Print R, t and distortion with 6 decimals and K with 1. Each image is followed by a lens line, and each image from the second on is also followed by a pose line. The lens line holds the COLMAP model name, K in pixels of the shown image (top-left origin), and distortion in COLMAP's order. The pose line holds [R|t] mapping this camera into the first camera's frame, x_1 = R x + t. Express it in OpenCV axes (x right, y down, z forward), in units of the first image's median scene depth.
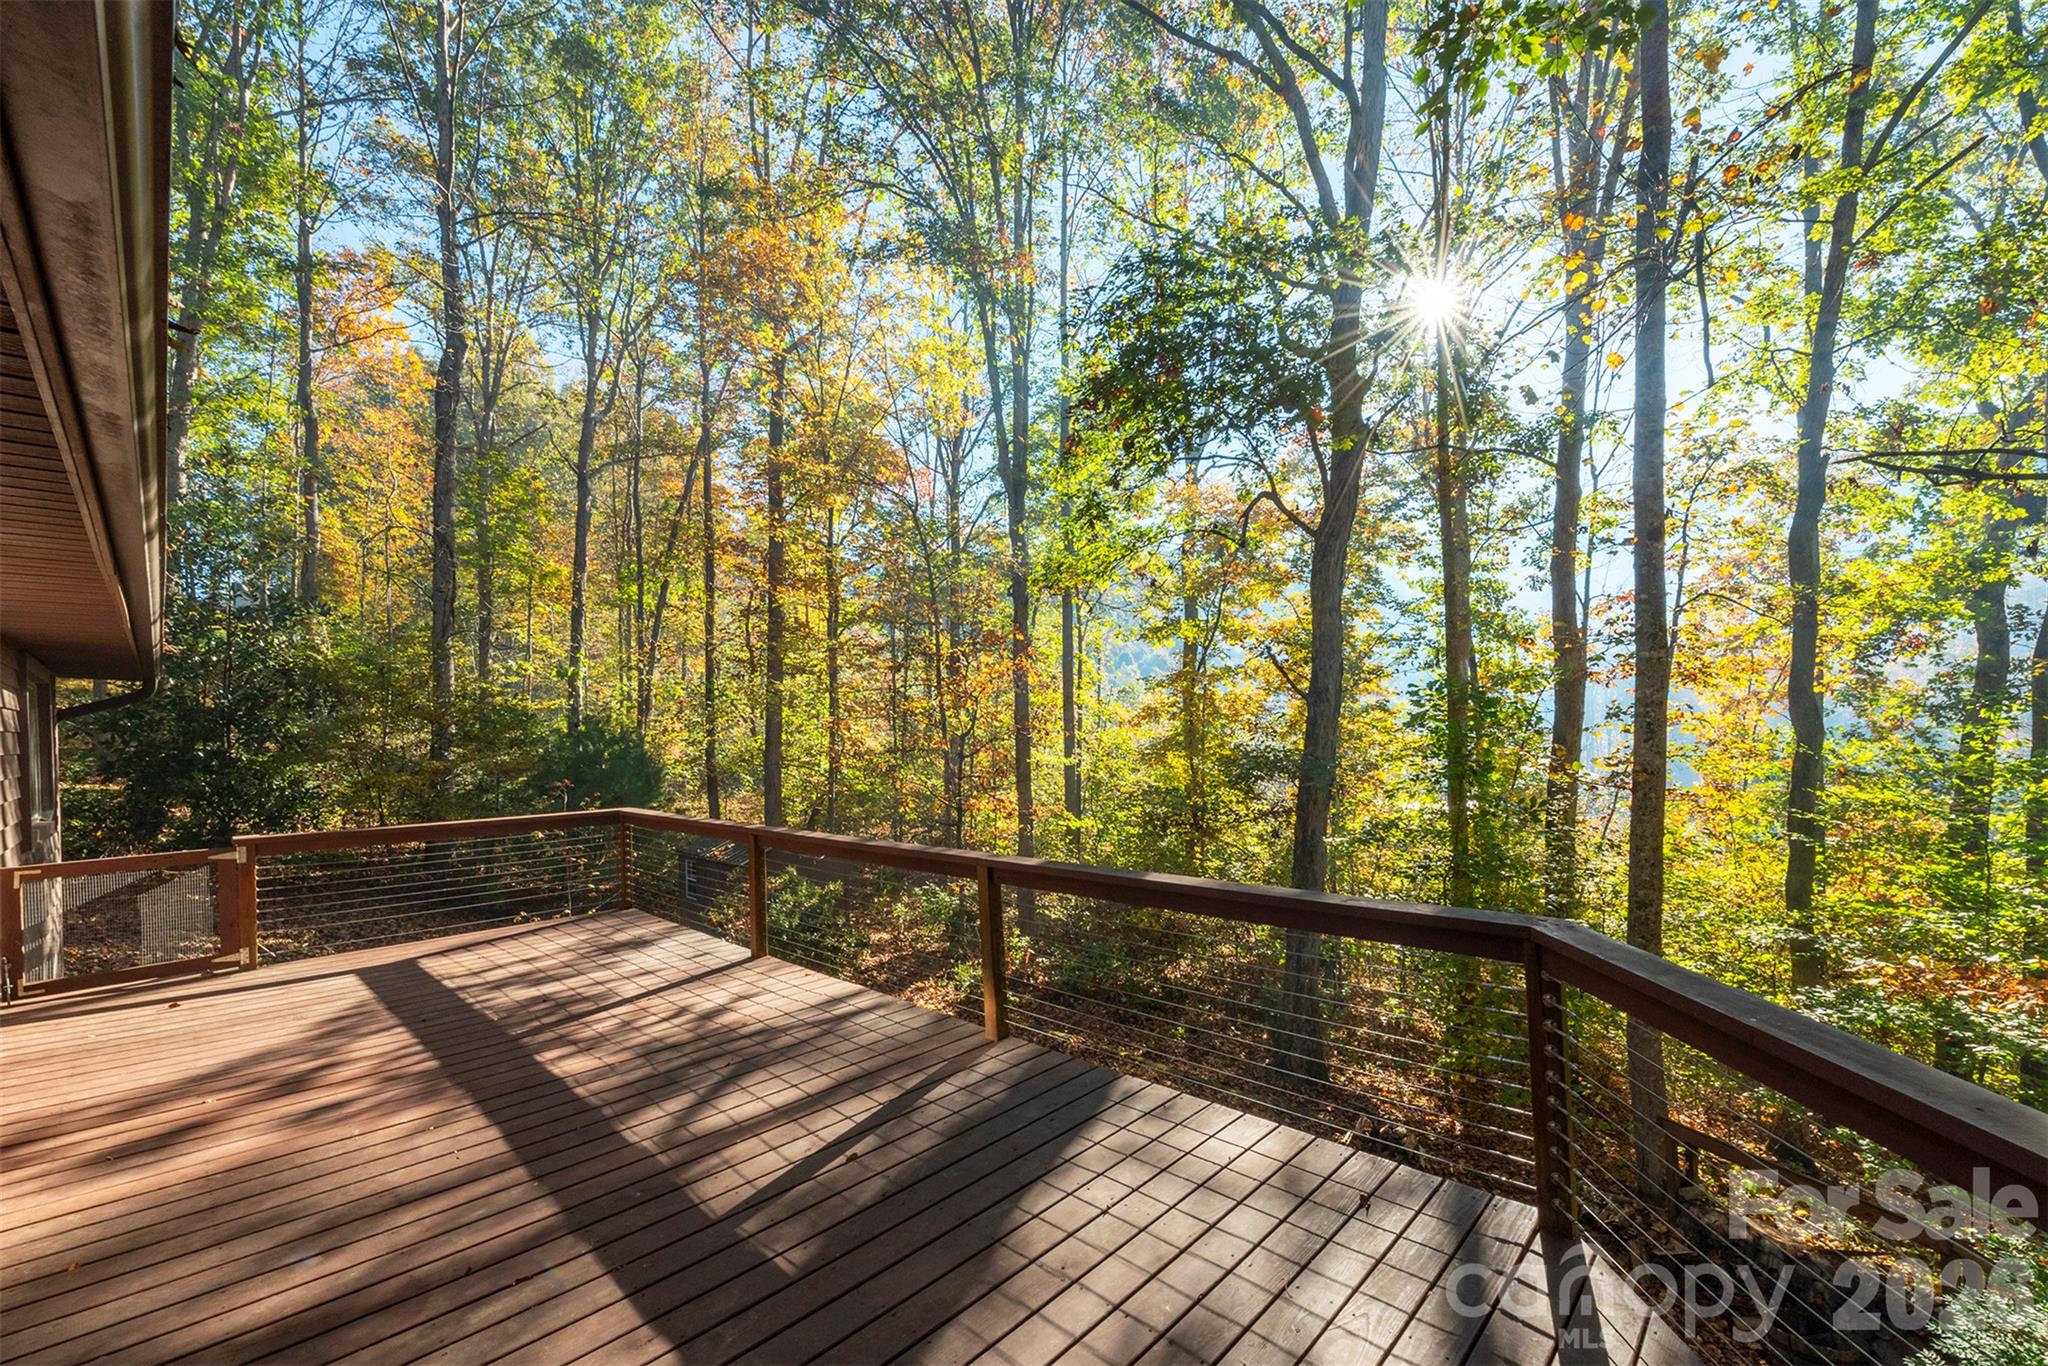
lens RADIAL K [[800.5, 0, 1034.9], [0, 800.5, 732.6], [0, 0, 1]] dist [0.008568, -0.000359]
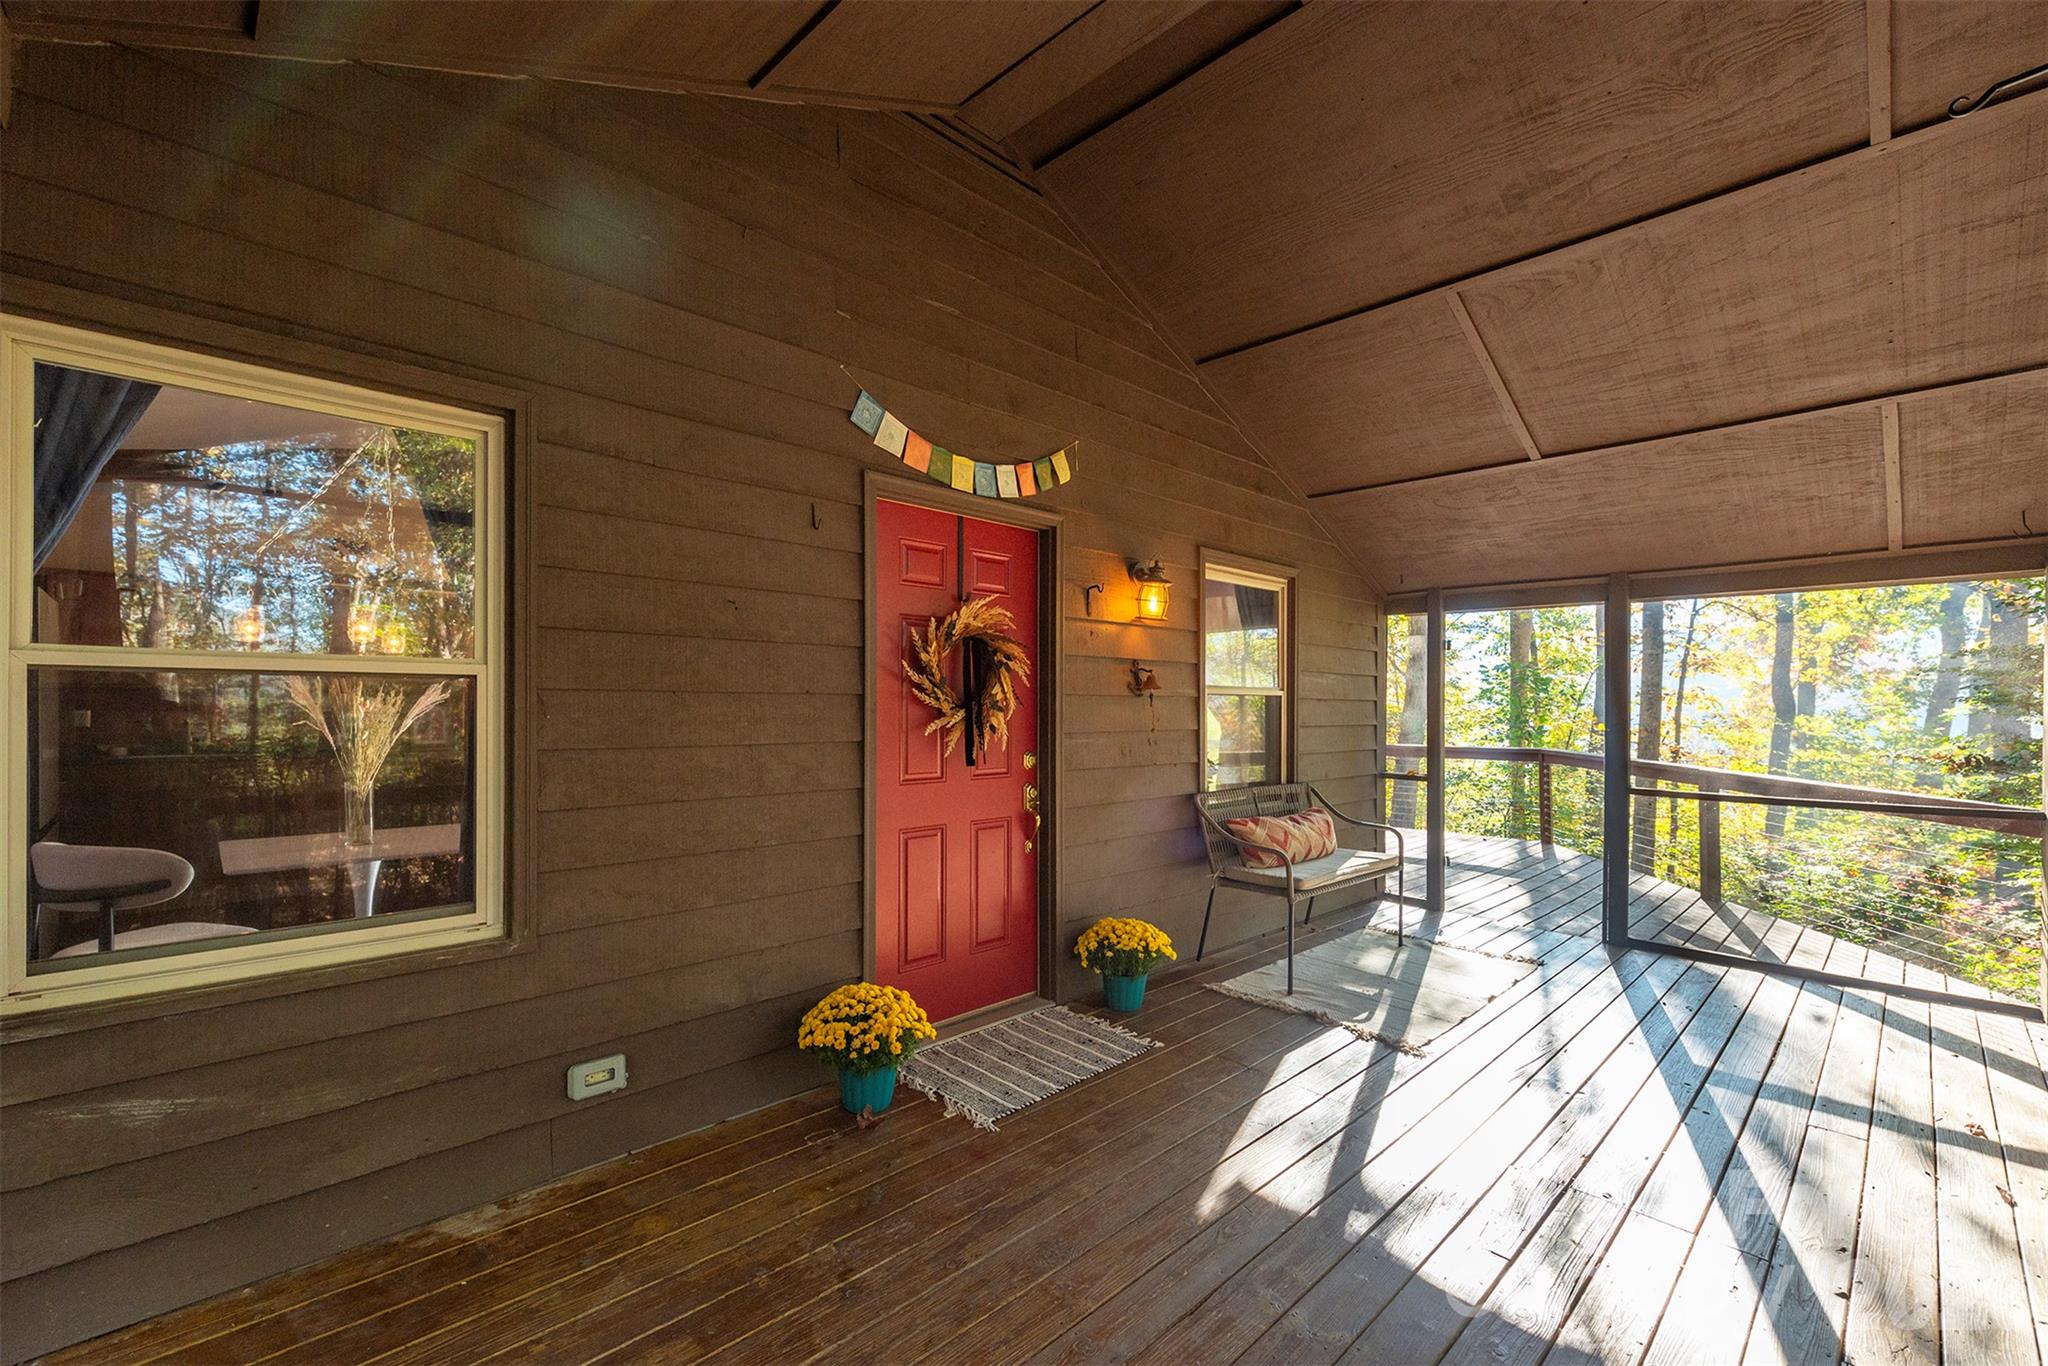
lens RADIAL K [[865.5, 0, 1025.5], [0, 865.5, 689.0], [0, 0, 1]] dist [0.009837, 0.000299]
pose [[0.999112, 0.025491, -0.033536, -0.209448], [-0.026015, 0.999545, -0.015264, 0.016425], [0.033132, 0.016123, 0.999321, -0.404574]]
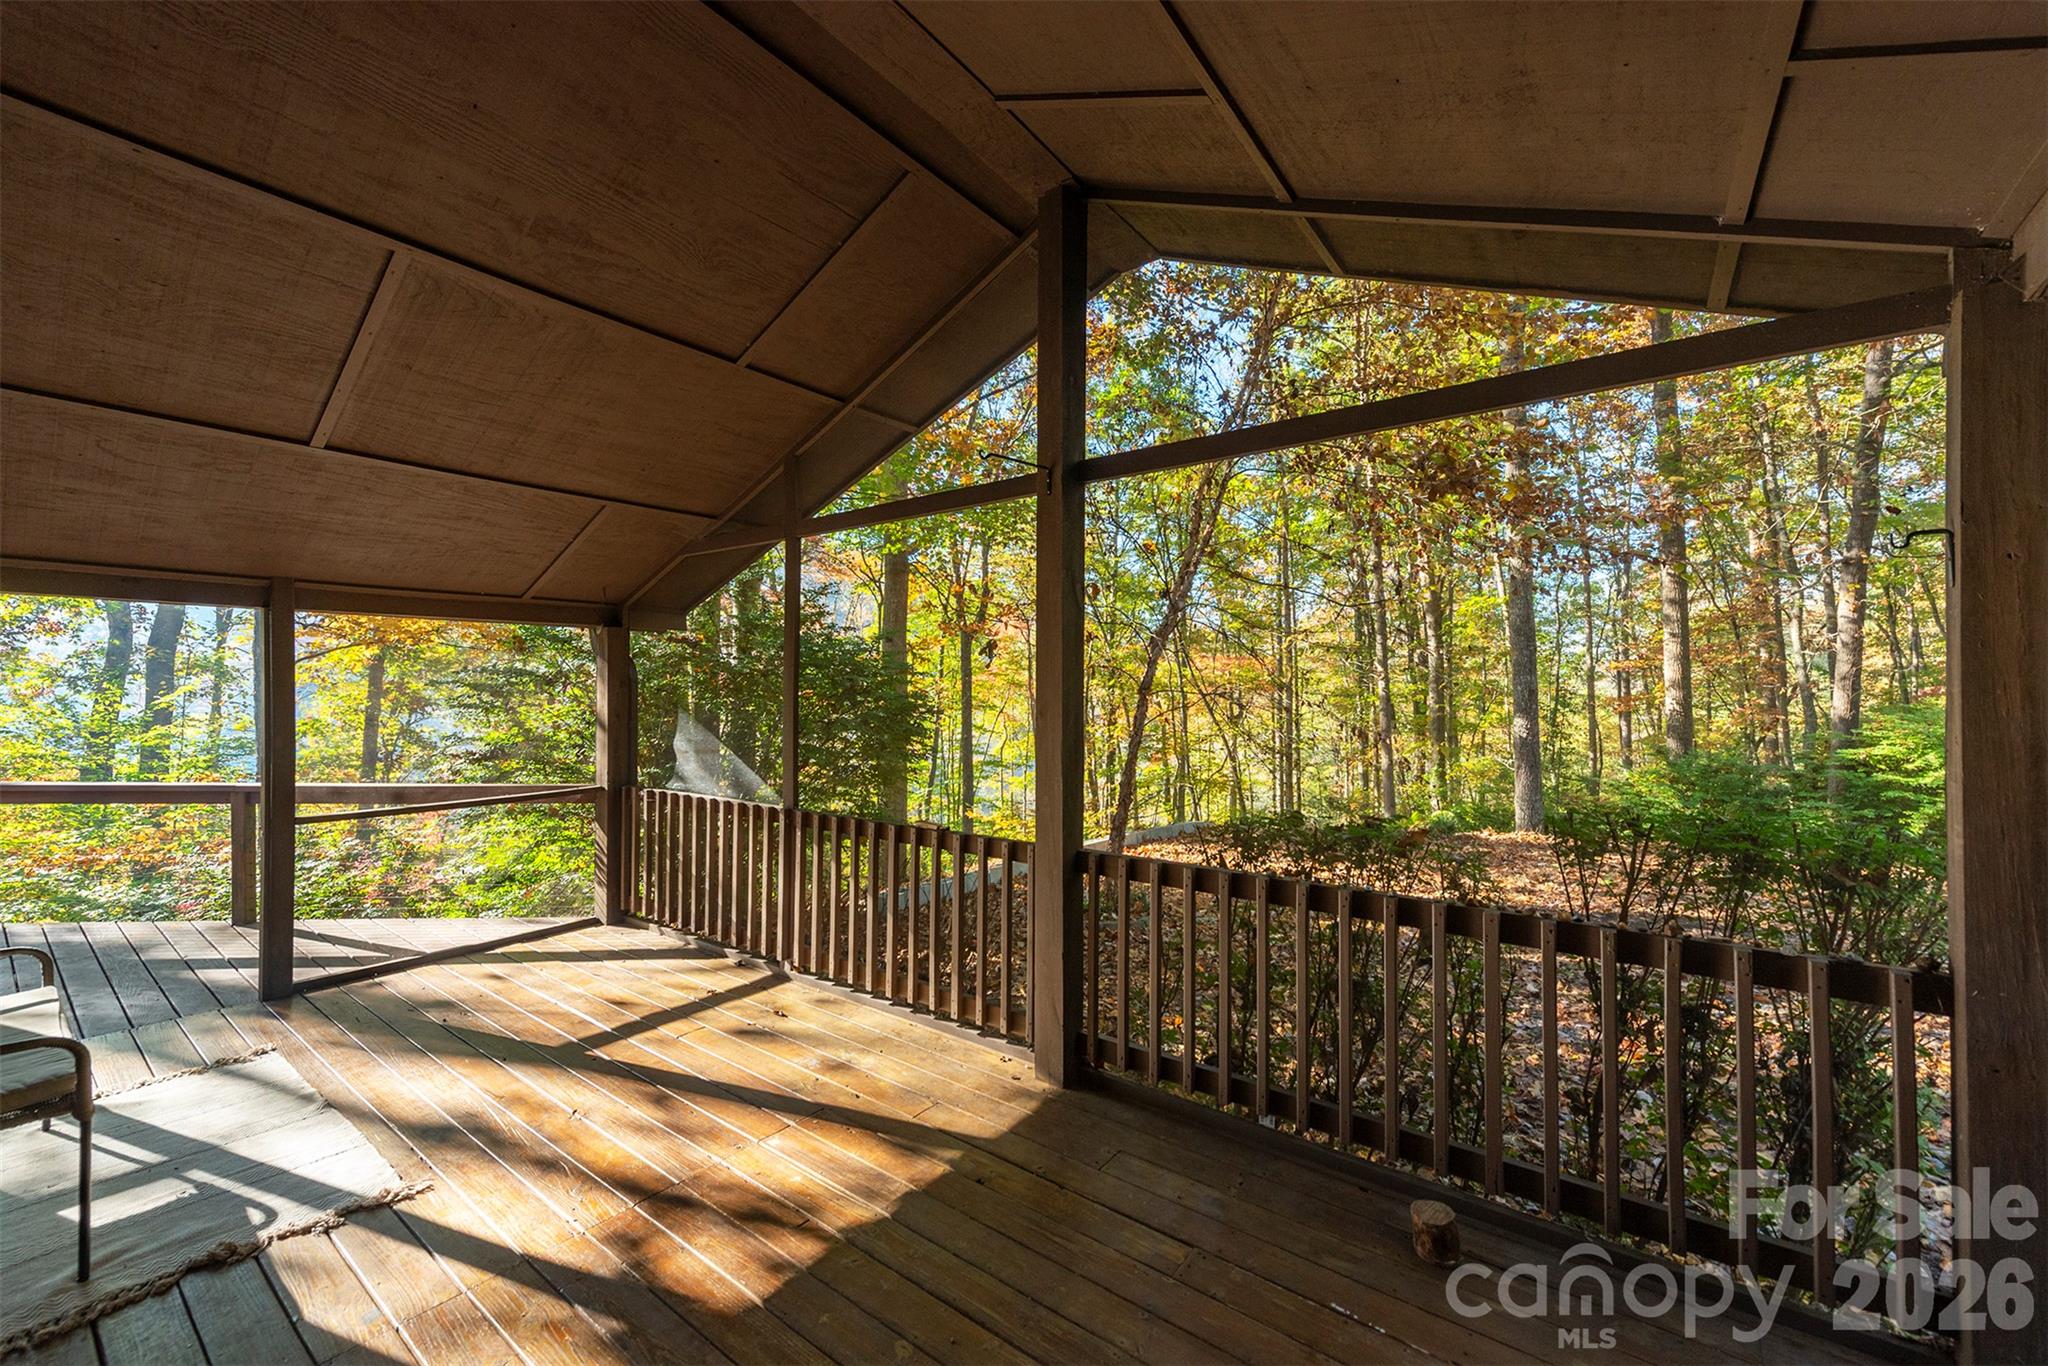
lens RADIAL K [[800.5, 0, 1028.8], [0, 800.5, 676.7], [0, 0, 1]] dist [0.008568, -0.000359]
pose [[-0.130045, 0.030329, 0.991044, -0.297486], [-0.000358, 0.999531, -0.030635, 0.002970], [-0.991508, -0.004338, -0.129973, -0.284296]]
